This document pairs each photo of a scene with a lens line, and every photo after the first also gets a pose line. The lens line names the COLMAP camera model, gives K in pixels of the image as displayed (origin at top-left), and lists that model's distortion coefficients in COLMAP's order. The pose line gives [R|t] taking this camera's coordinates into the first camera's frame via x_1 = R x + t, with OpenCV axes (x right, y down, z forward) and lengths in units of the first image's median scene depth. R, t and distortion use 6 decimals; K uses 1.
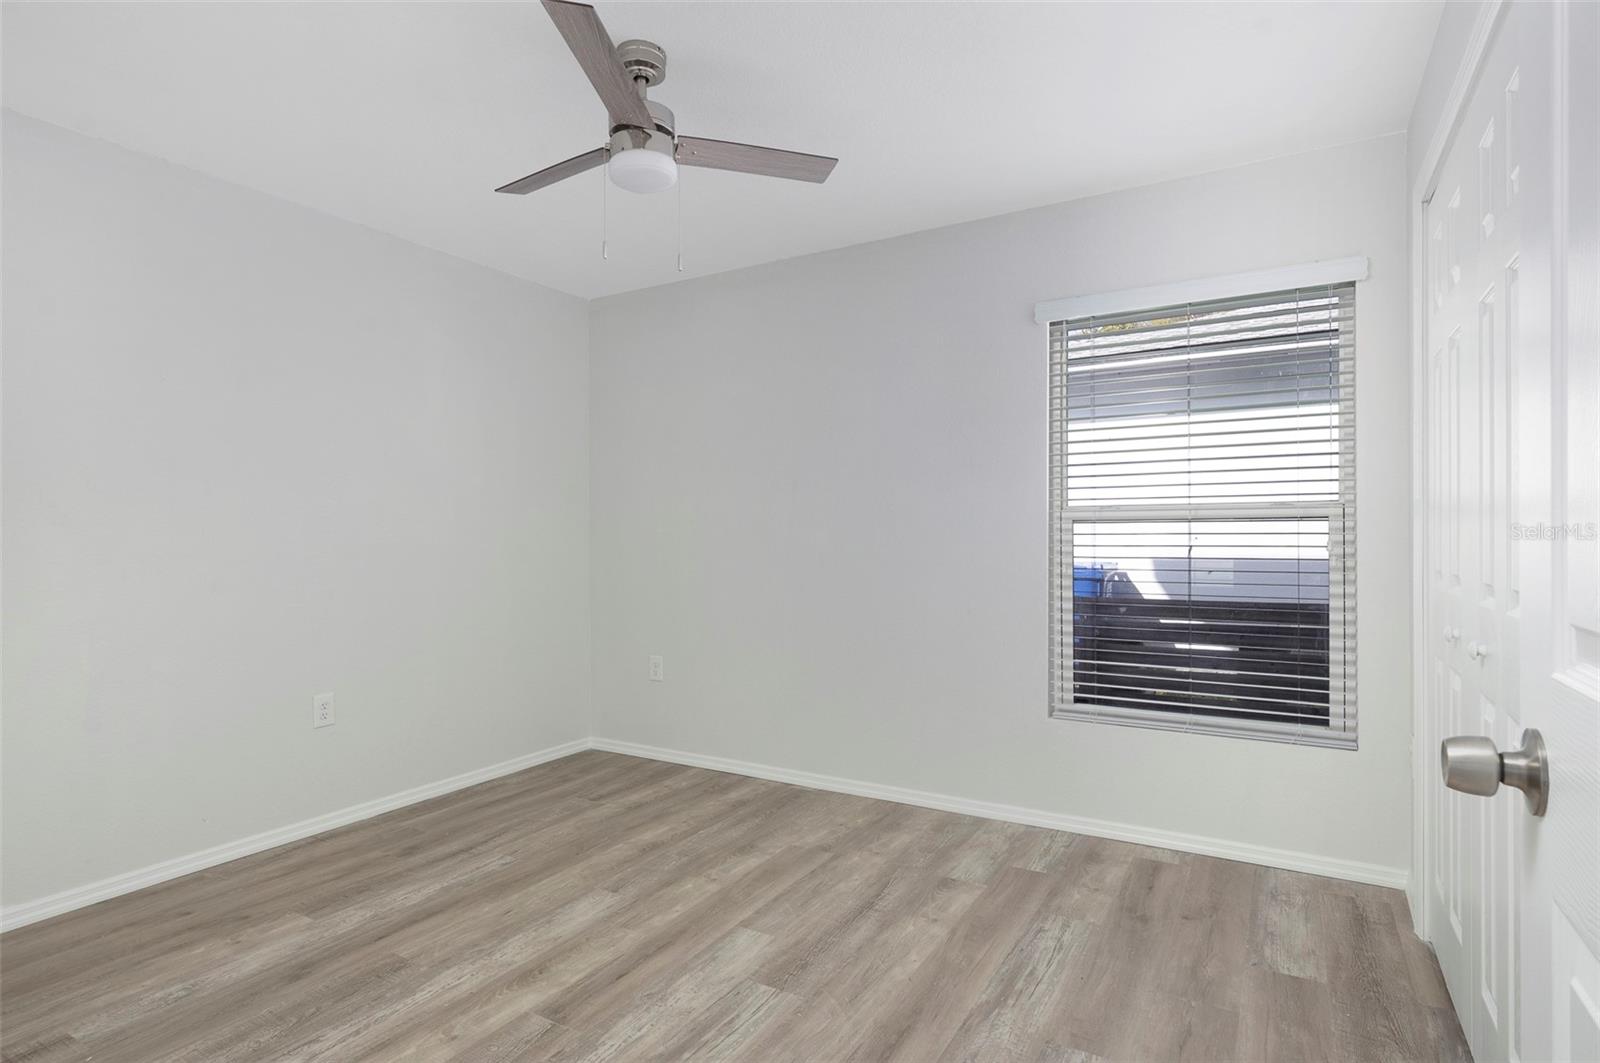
lens RADIAL K [[827.4, 0, 809.5], [0, 827.4, 537.6], [0, 0, 1]] dist [-0.000540, 0.000661]
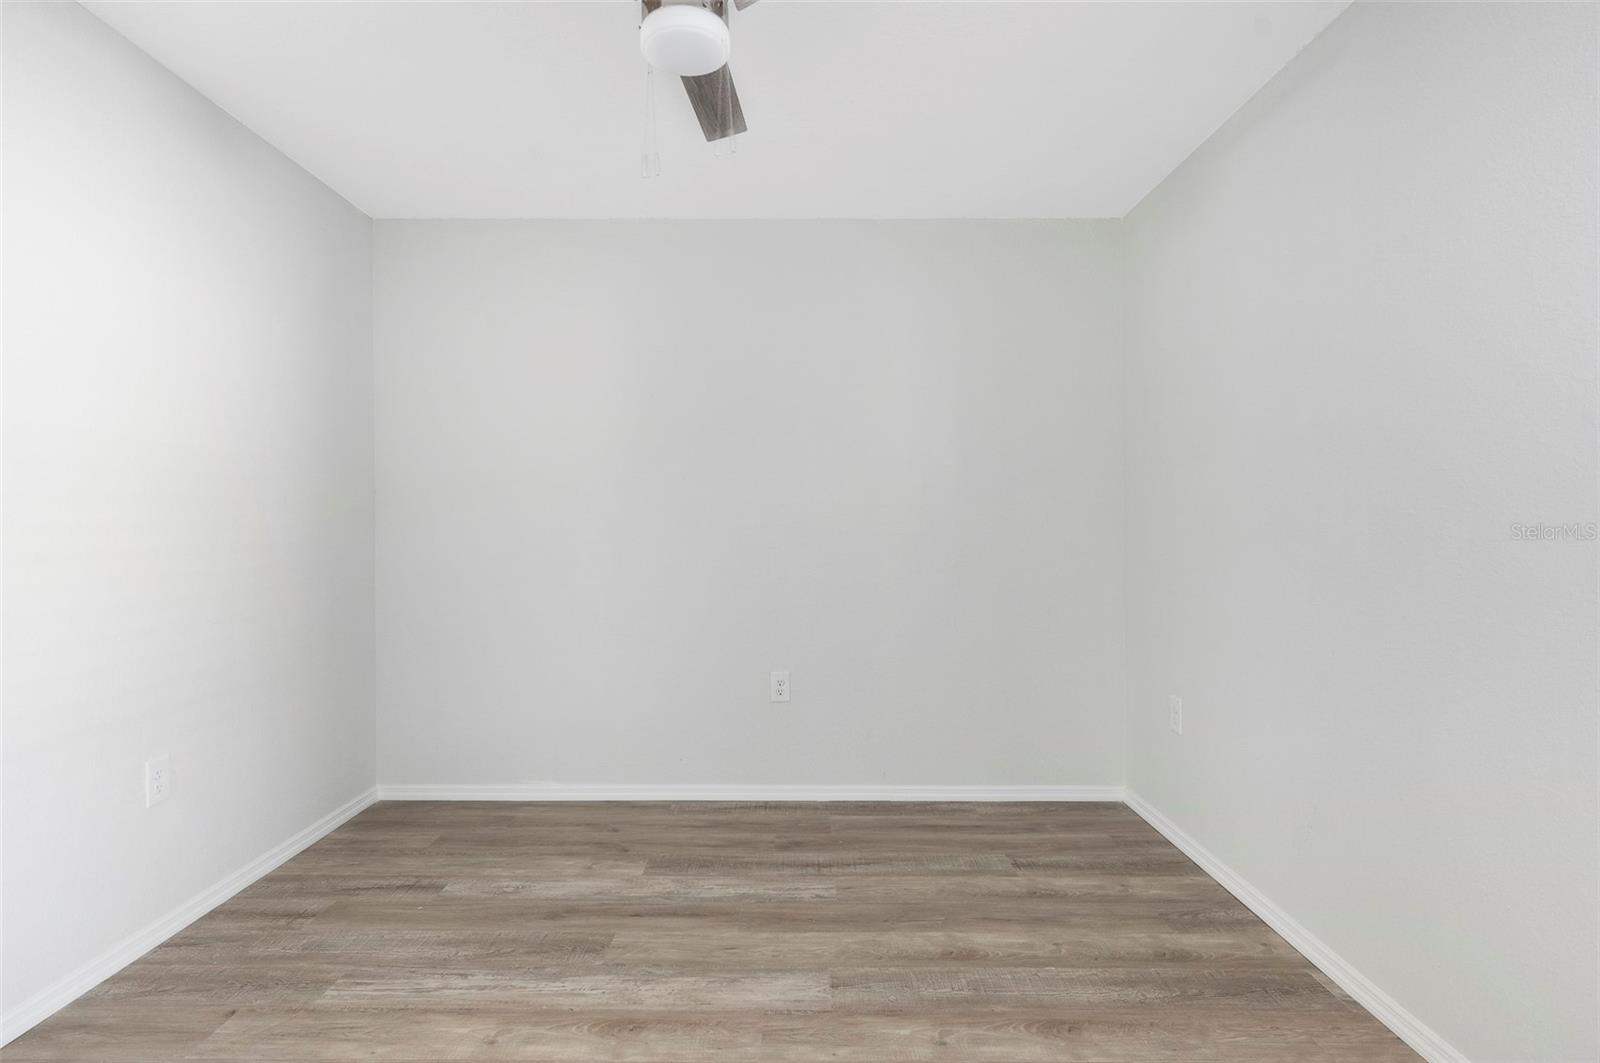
lens RADIAL K [[827.4, 0, 801.4], [0, 827.4, 528.9], [0, 0, 1]] dist [-0.000540, 0.000661]
pose [[0.500664, 0.013324, -0.865539, 0.340372], [-0.008967, 0.999908, 0.010206, -0.005486], [0.865595, 0.002651, 0.500737, 0.484115]]
